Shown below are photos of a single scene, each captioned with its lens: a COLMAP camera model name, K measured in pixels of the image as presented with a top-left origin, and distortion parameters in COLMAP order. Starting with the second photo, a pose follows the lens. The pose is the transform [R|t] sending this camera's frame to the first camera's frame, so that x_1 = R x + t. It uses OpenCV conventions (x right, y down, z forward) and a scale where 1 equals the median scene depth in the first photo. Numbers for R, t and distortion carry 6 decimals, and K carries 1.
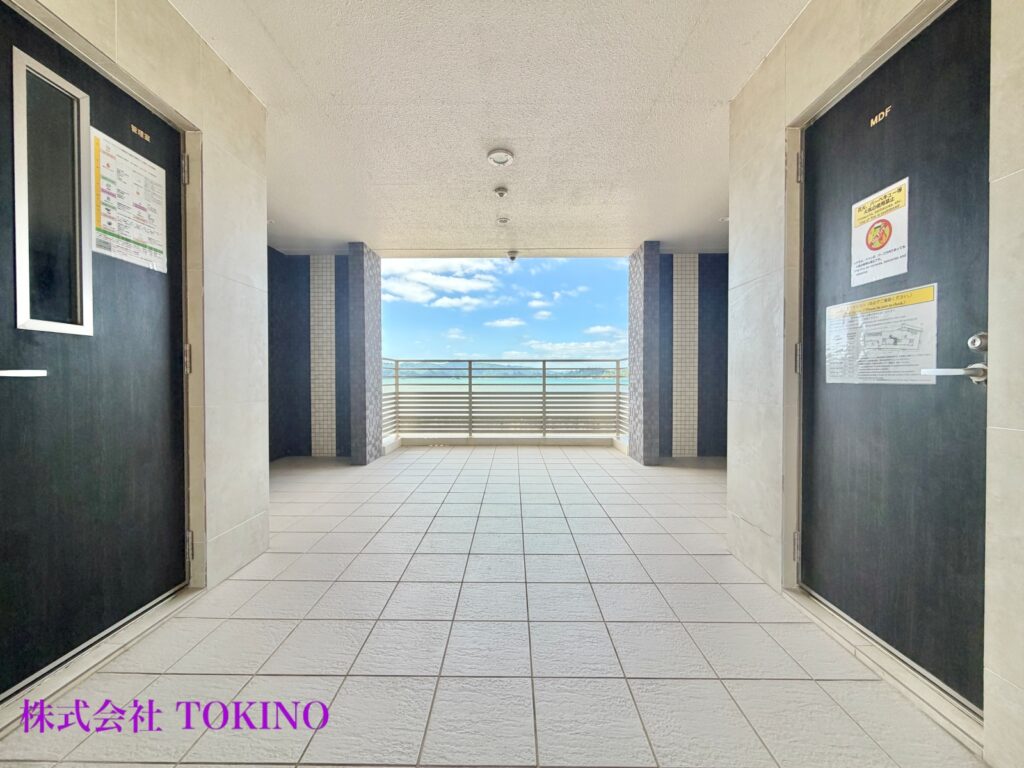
lens RADIAL K [[408.5, 0, 509.3], [0, 408.5, 384.6], [0, 0, 1]] dist [-0.000870, 0.000342]
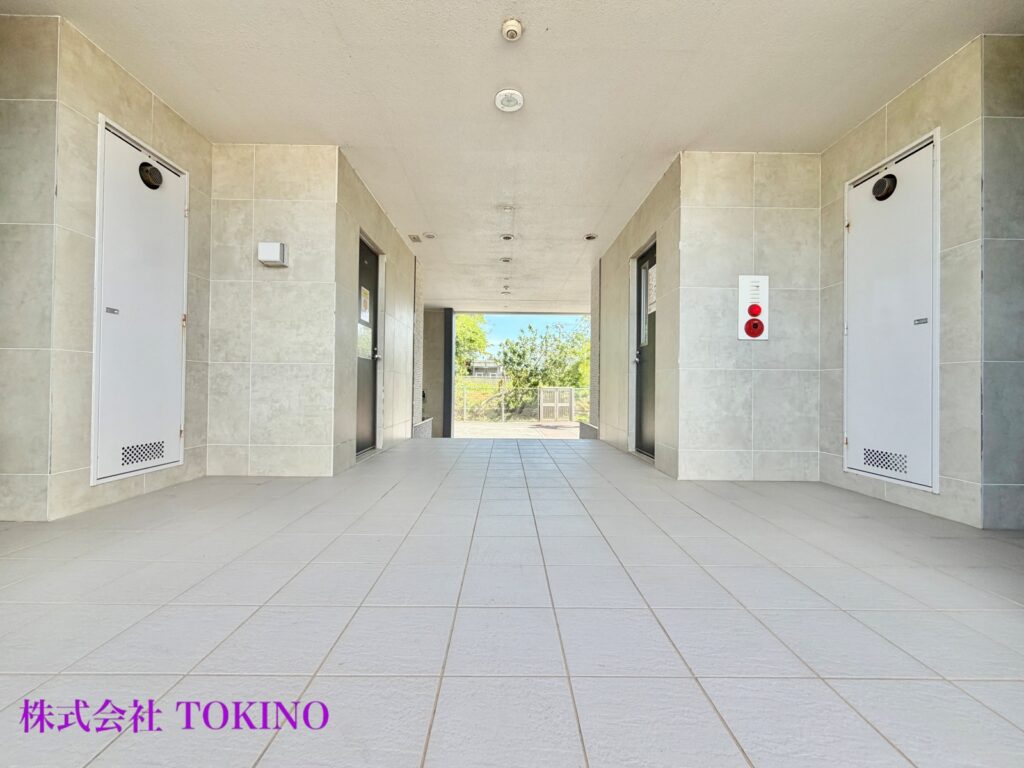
lens RADIAL K [[408.5, 0, 509.3], [0, 408.5, 384.6], [0, 0, 1]] dist [-0.000870, 0.000342]
pose [[-0.999751, -0.009540, -0.020148, -0.006557], [-0.009747, 0.999901, 0.010173, 0.039598], [0.020049, 0.010367, -0.999745, 1.075619]]
